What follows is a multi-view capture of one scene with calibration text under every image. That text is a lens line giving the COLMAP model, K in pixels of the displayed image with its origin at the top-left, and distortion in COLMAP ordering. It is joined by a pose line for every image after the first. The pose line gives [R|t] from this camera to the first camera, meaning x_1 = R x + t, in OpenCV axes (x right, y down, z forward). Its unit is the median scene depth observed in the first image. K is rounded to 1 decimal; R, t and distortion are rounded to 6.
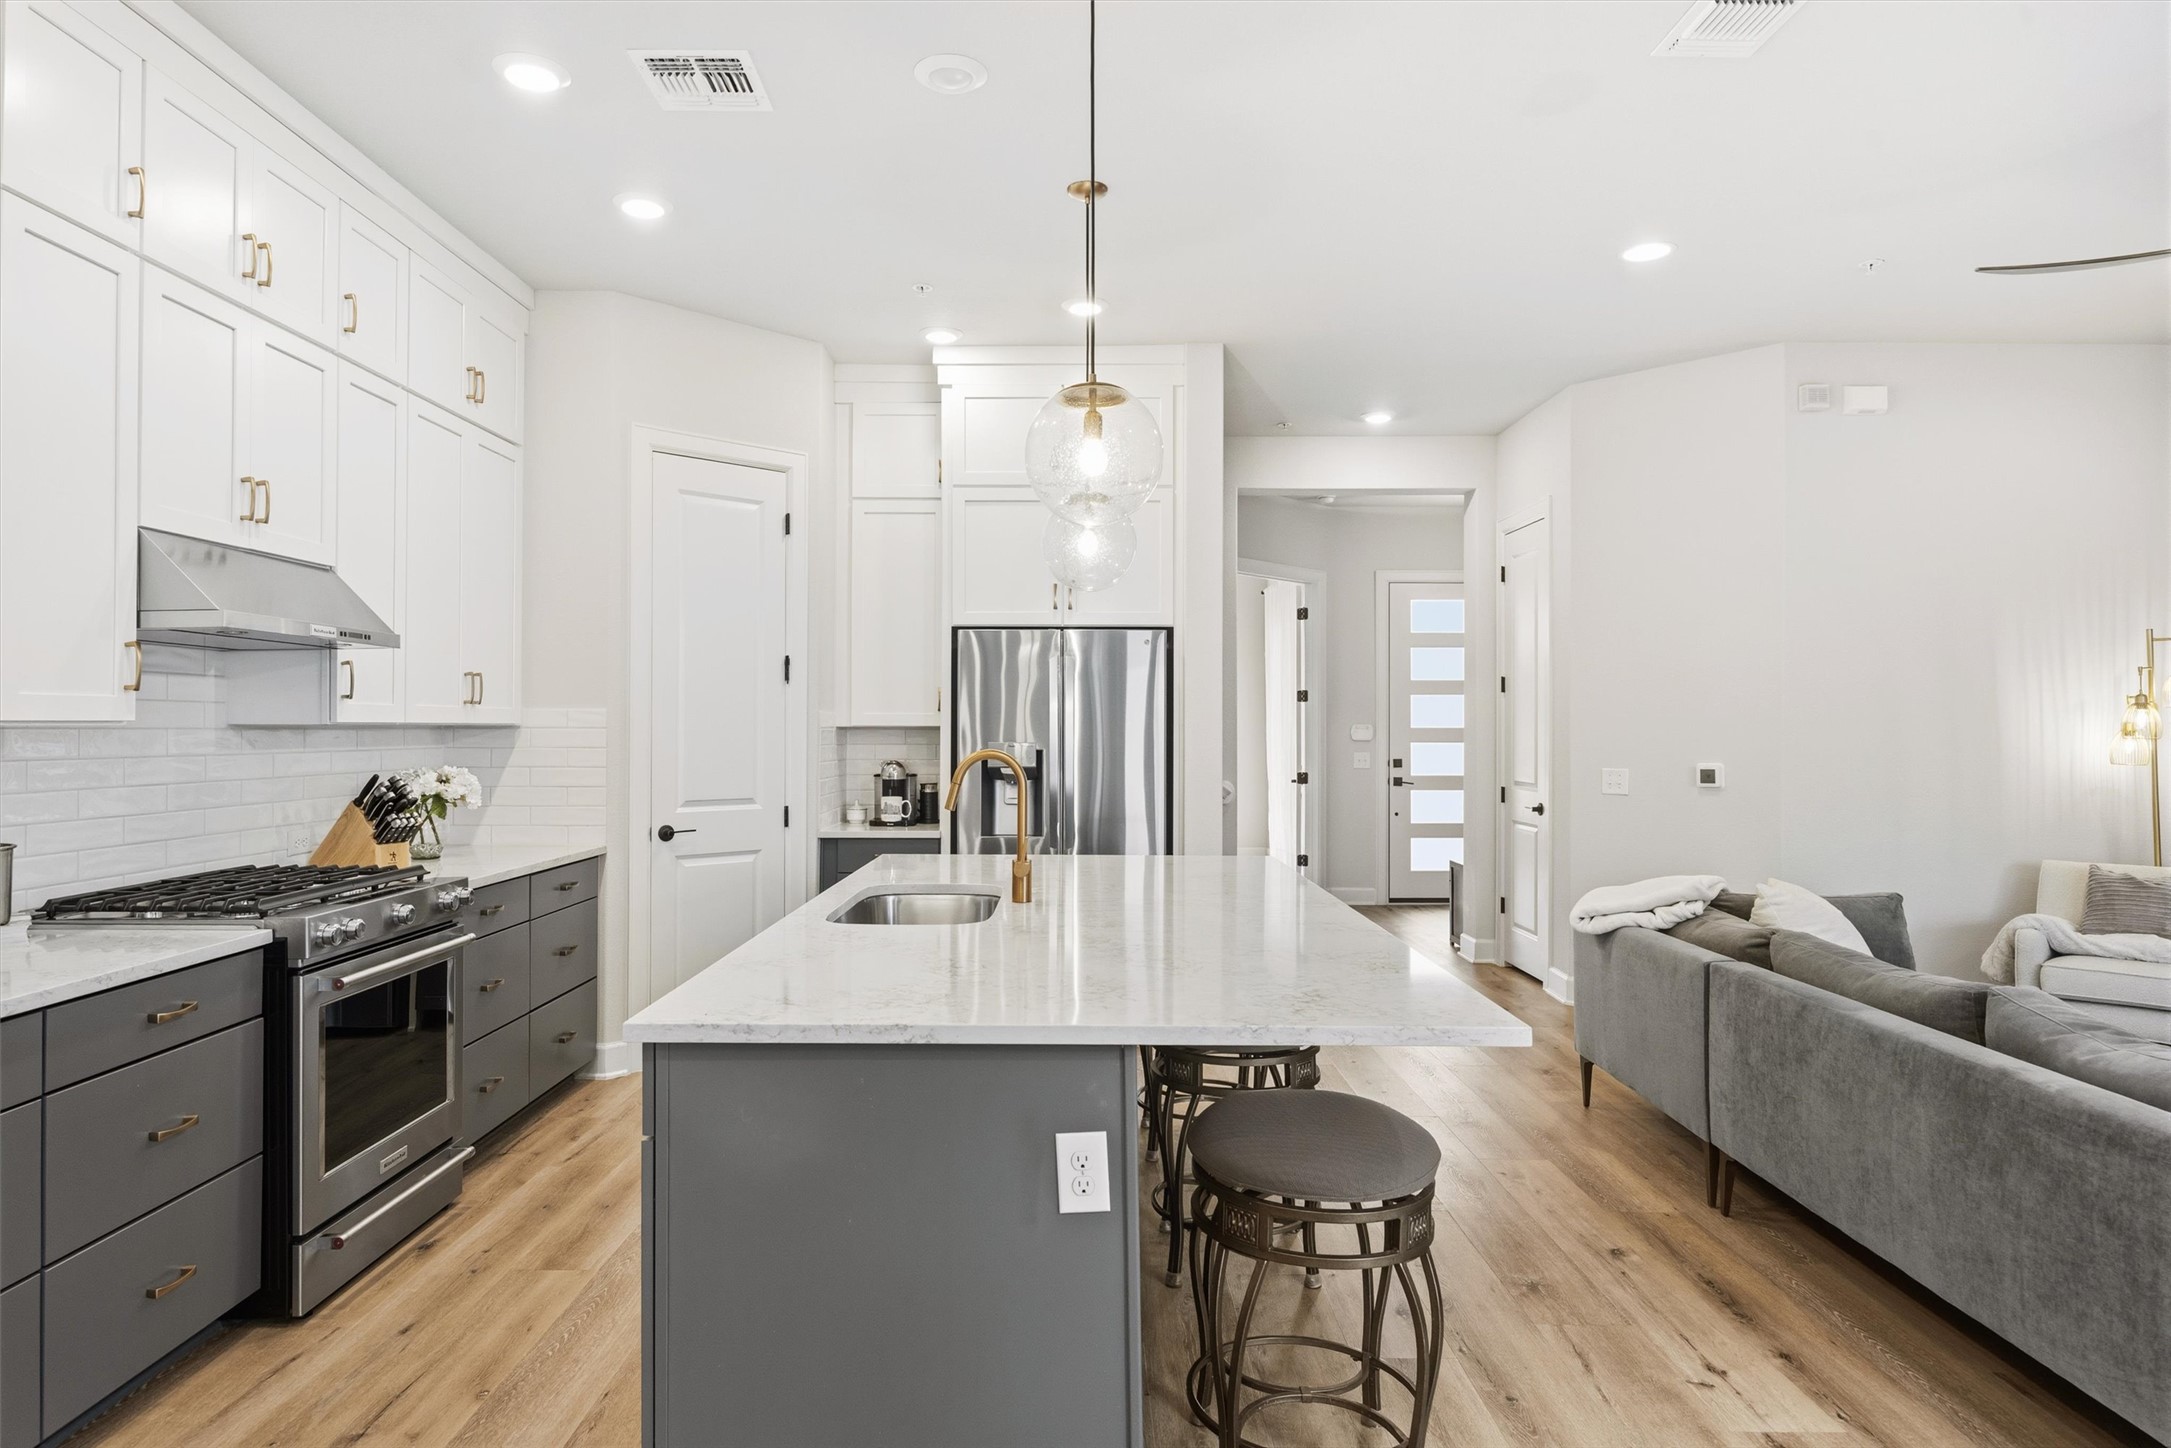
lens RADIAL K [[1240.8, 0, 1065.2], [0, 1240.8, 716.8], [0, 0, 1]] dist [-0.007239, -0.001013]
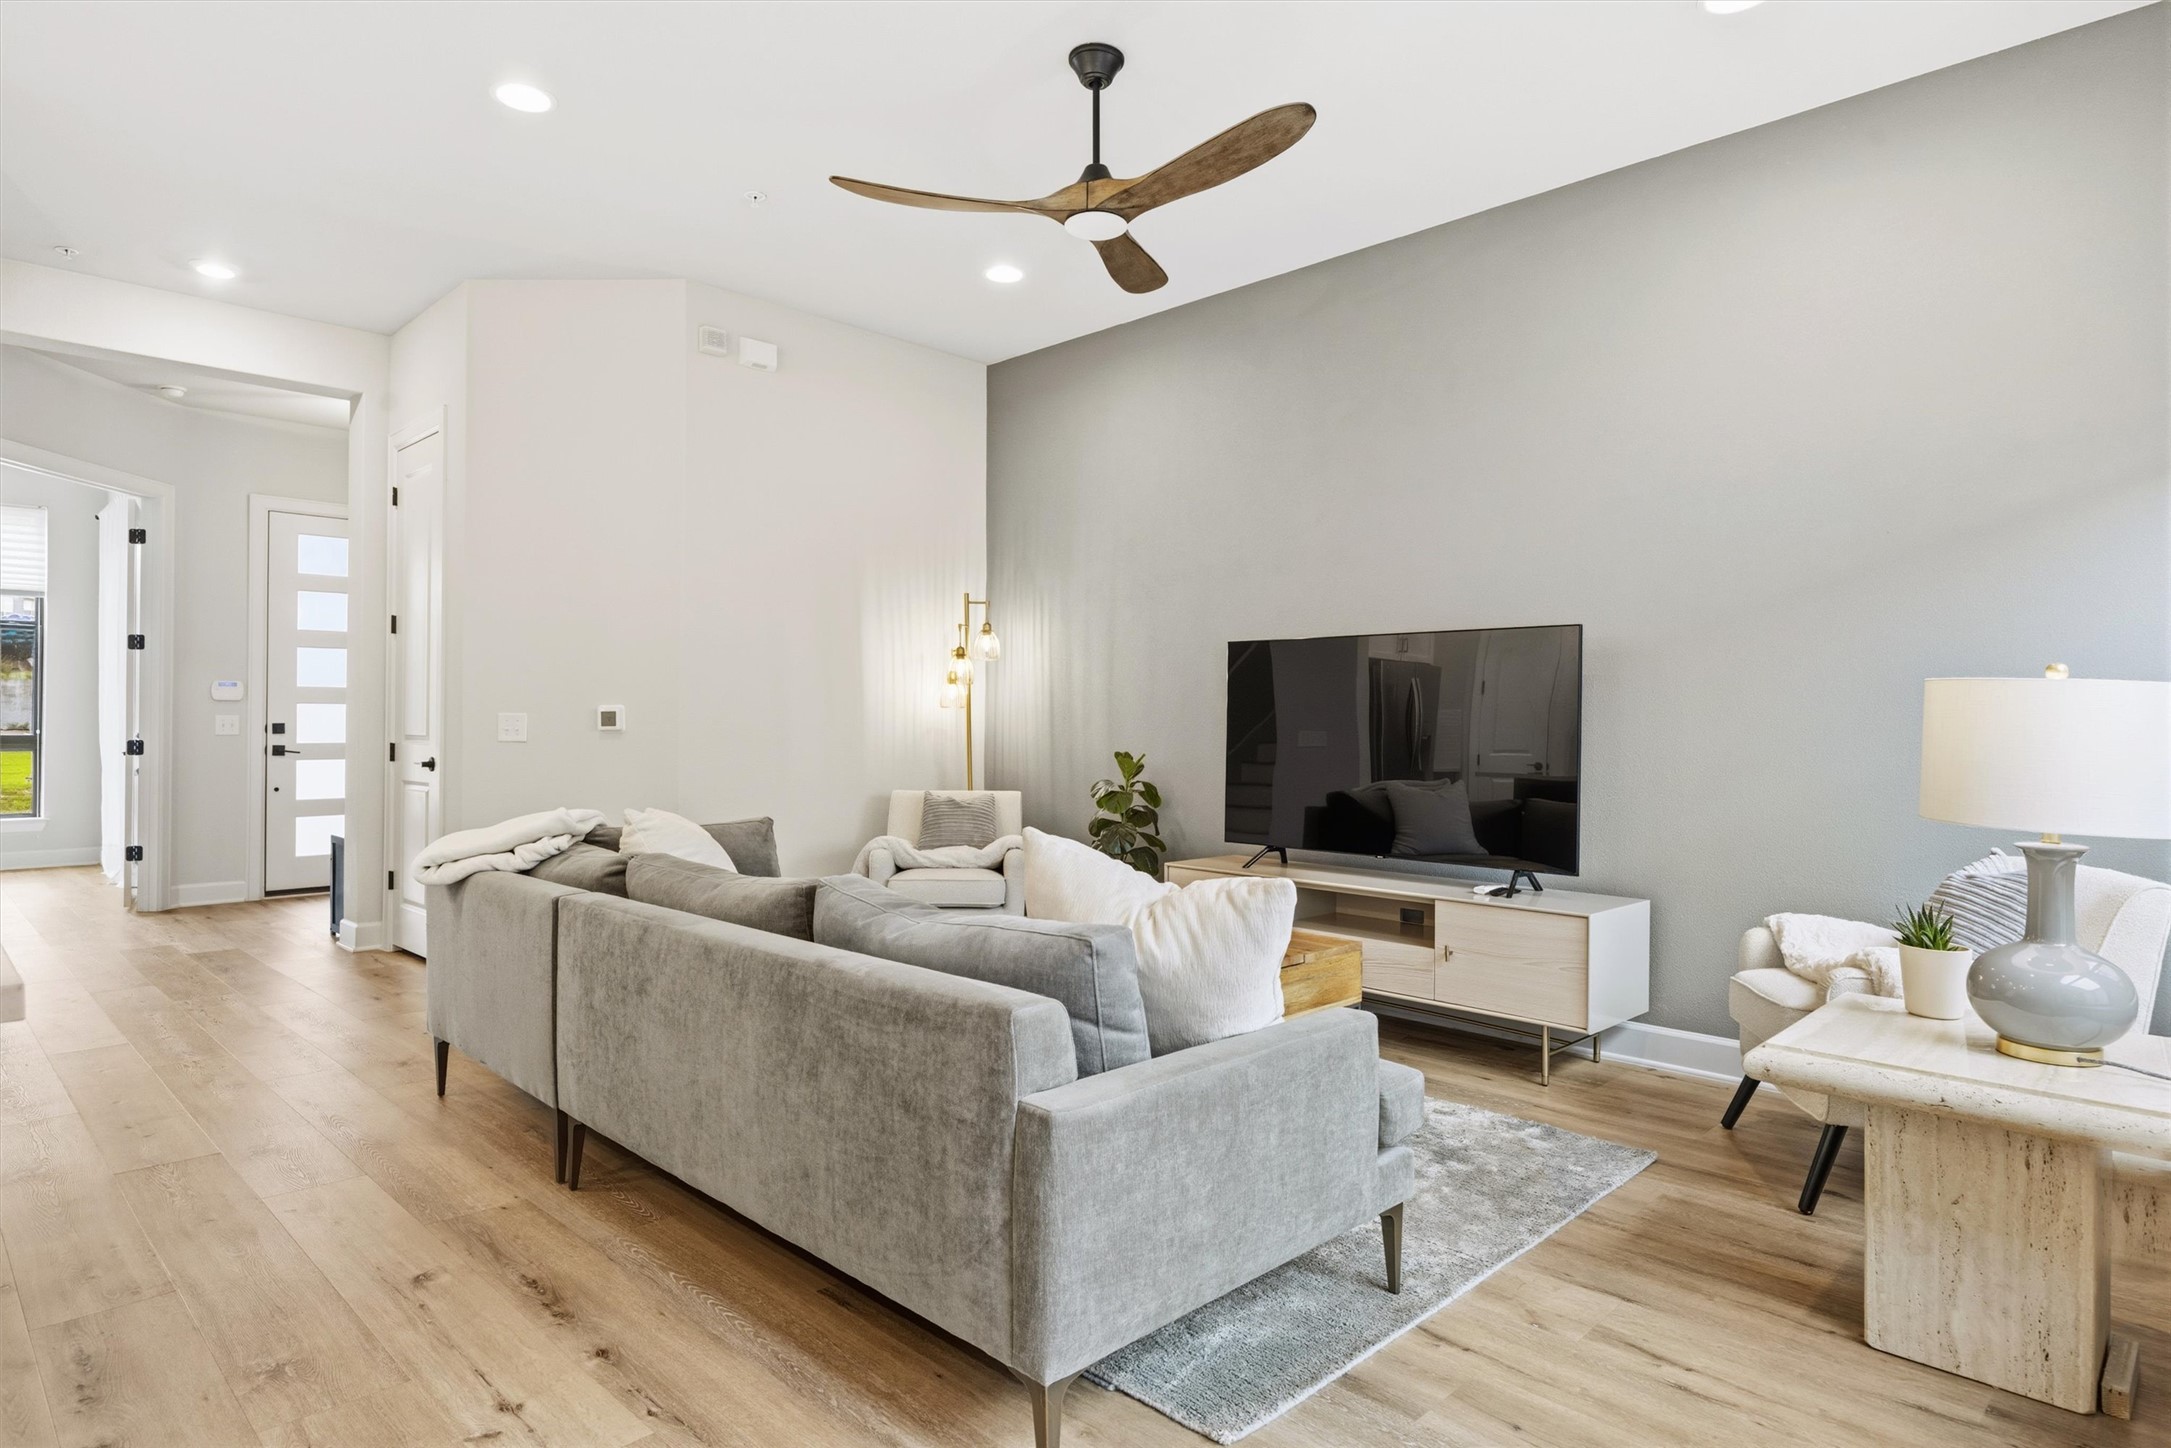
lens RADIAL K [[1240.8, 0, 1076.7], [0, 1240.8, 724.9], [0, 0, 1]] dist [-0.007239, -0.001013]
pose [[0.693797, -0.005758, 0.720148, 0.096804], [-0.008112, 0.999842, 0.015810, 0.039708], [-0.720125, -0.016810, 0.693640, 0.097142]]
